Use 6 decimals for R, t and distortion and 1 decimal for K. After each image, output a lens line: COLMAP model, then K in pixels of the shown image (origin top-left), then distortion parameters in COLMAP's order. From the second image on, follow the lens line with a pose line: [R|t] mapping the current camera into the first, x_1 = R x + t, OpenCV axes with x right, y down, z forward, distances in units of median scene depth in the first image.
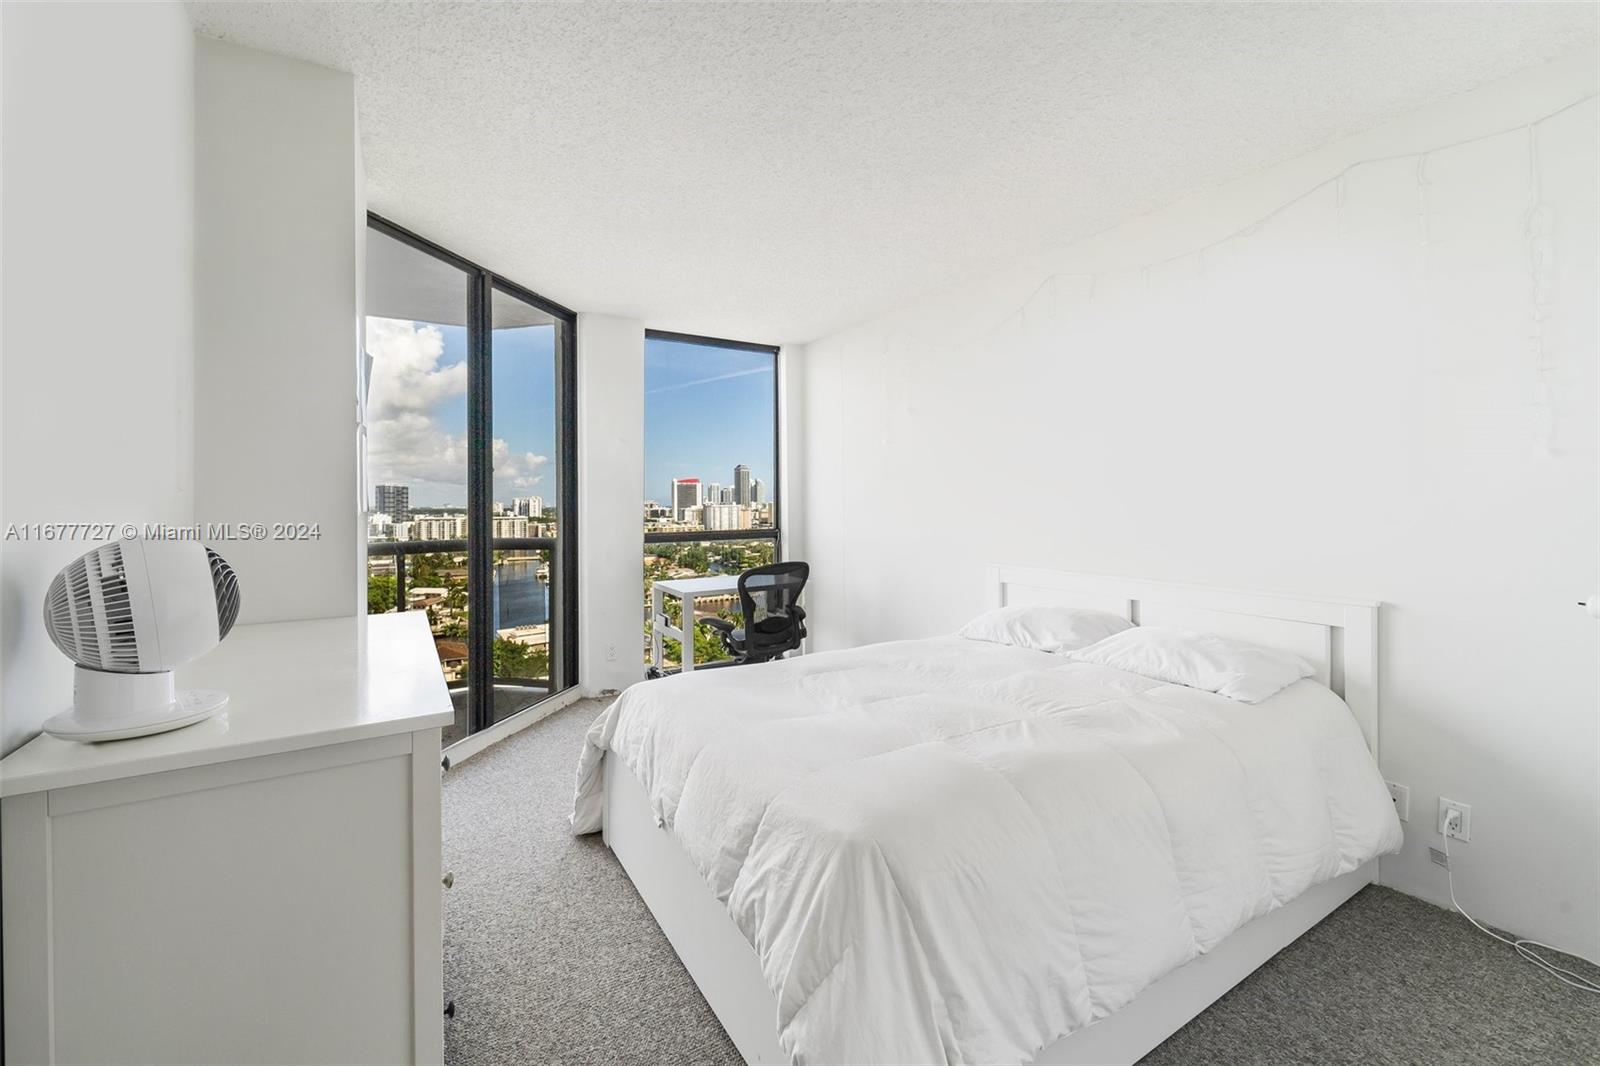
lens RADIAL K [[667.6, 0, 794.7], [0, 667.6, 497.9], [0, 0, 1]] dist [0.009239, -0.004334]
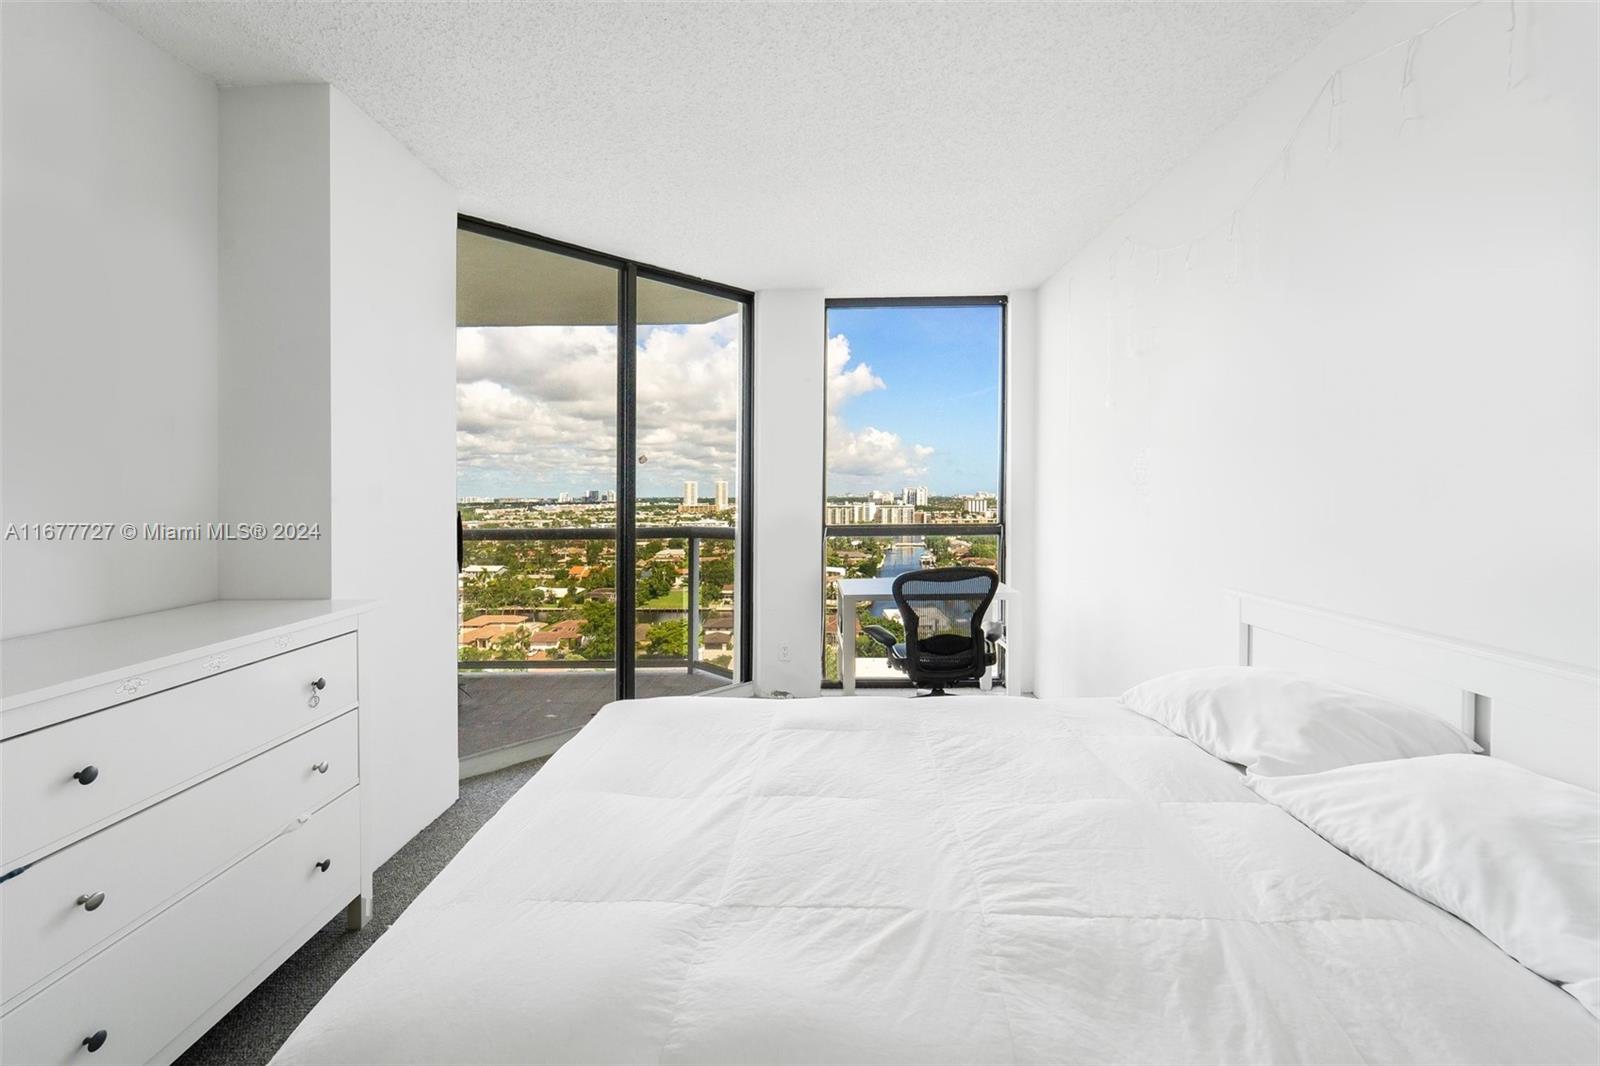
lens RADIAL K [[667.6, 0, 794.0], [0, 667.6, 492.9], [0, 0, 1]] dist [0.009239, -0.004334]
pose [[0.843297, -0.001905, -0.537444, 0.232650], [0.006729, 0.999953, 0.007014, 0.002581], [0.537405, -0.009532, 0.843270, 0.223072]]
